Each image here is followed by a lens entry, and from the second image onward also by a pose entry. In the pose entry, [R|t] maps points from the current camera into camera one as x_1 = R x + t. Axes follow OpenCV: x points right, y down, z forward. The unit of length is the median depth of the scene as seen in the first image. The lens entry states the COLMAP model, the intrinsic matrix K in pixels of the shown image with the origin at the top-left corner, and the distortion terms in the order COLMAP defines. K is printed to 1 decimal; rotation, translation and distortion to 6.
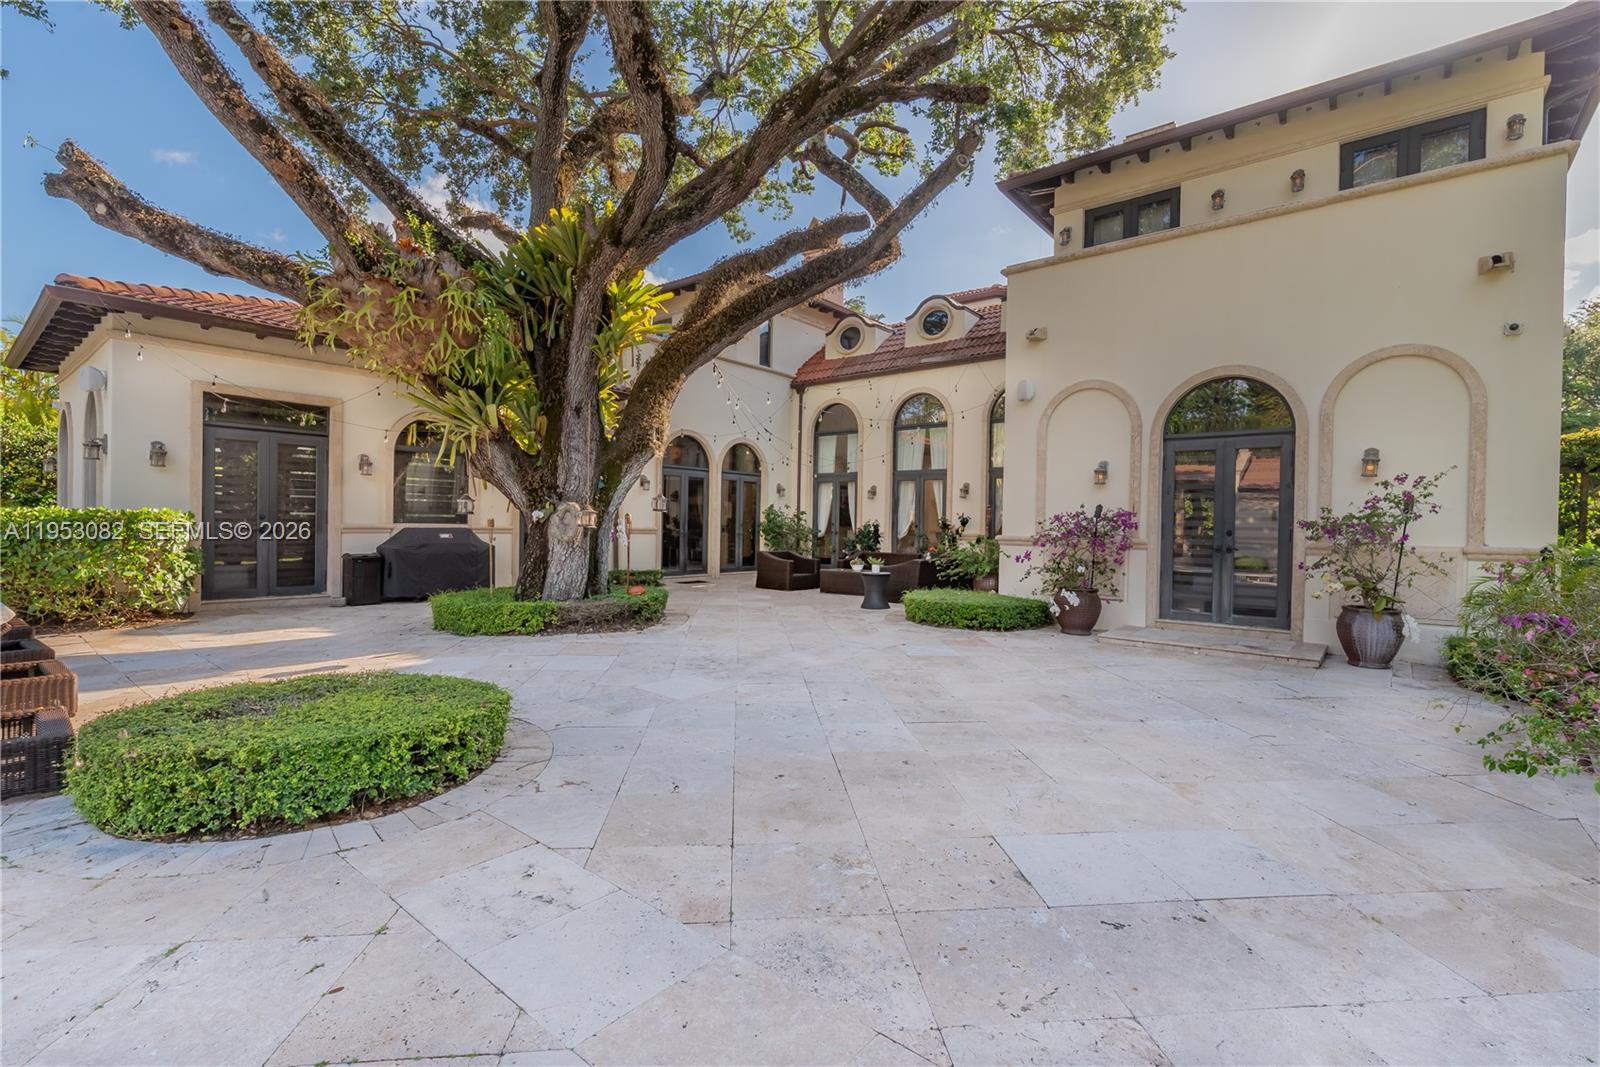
lens RADIAL K [[749.3, 0, 800.0], [0, 749.3, 533.5], [0, 0, 1]] dist [-0.000621, -0.000097]
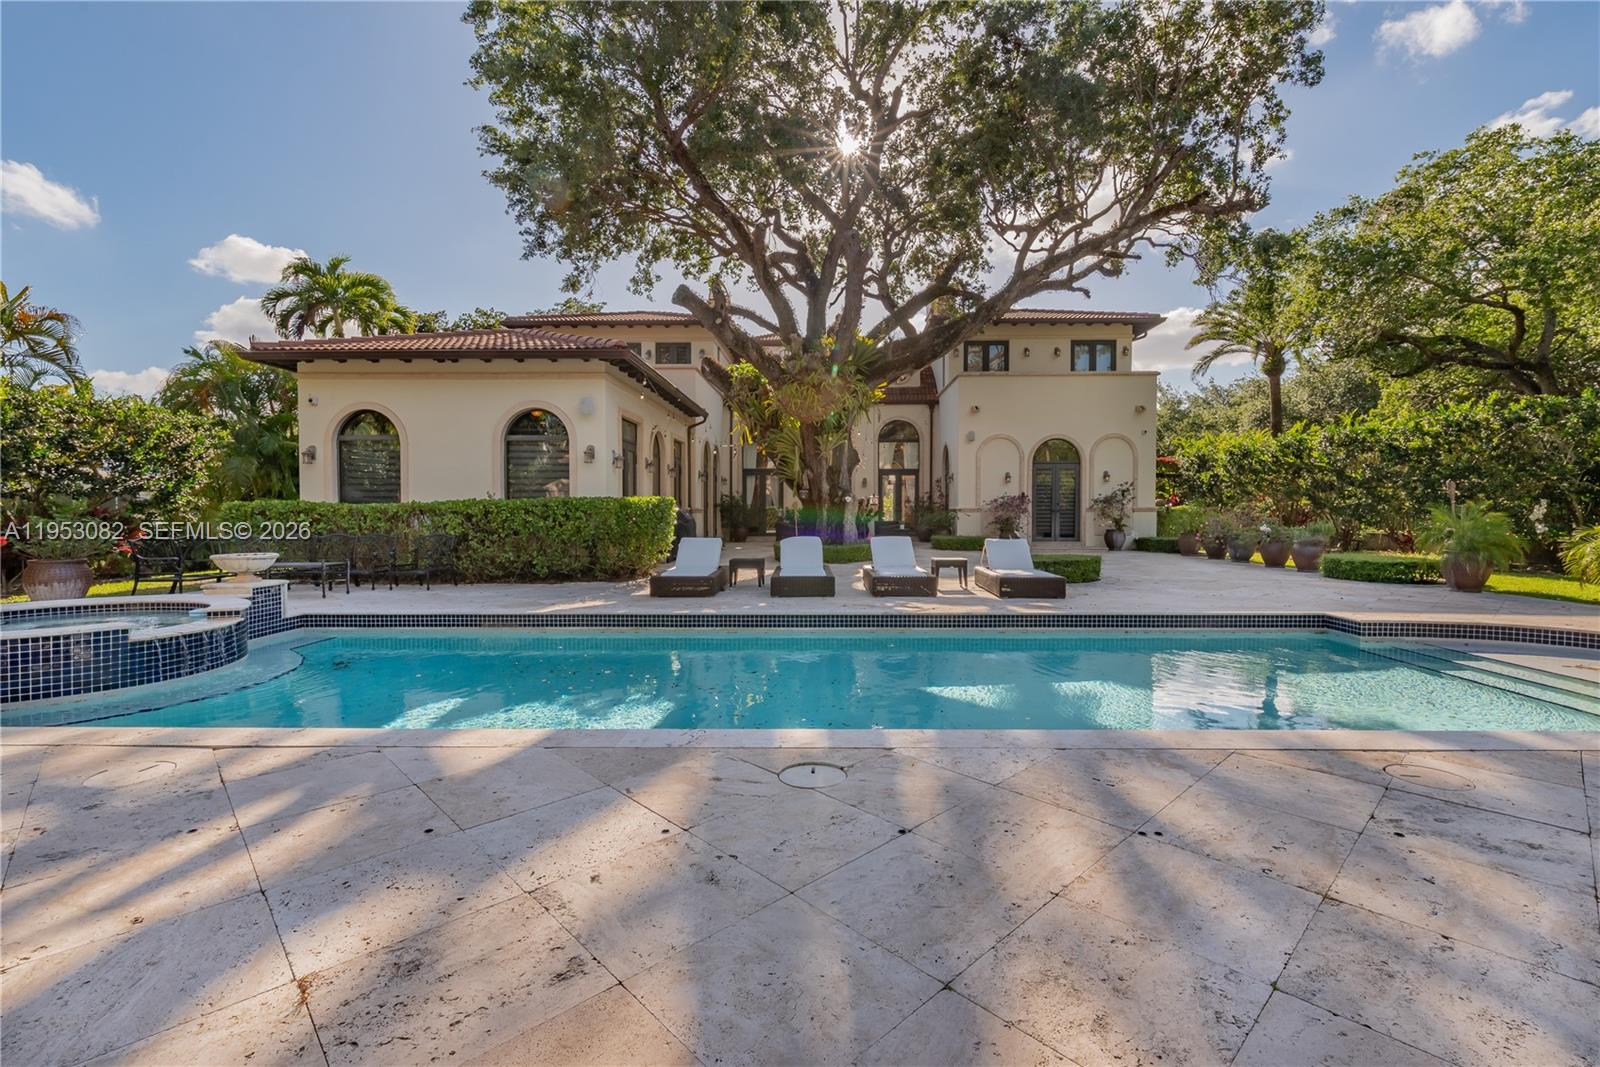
lens RADIAL K [[749.3, 0, 800.0], [0, 749.3, 533.5], [0, 0, 1]] dist [-0.000621, -0.000097]
pose [[0.791426, -0.039545, 0.609985, -1.455746], [0.016751, 0.998933, 0.043027, -0.021329], [-0.611035, -0.023835, 0.791244, -0.380515]]
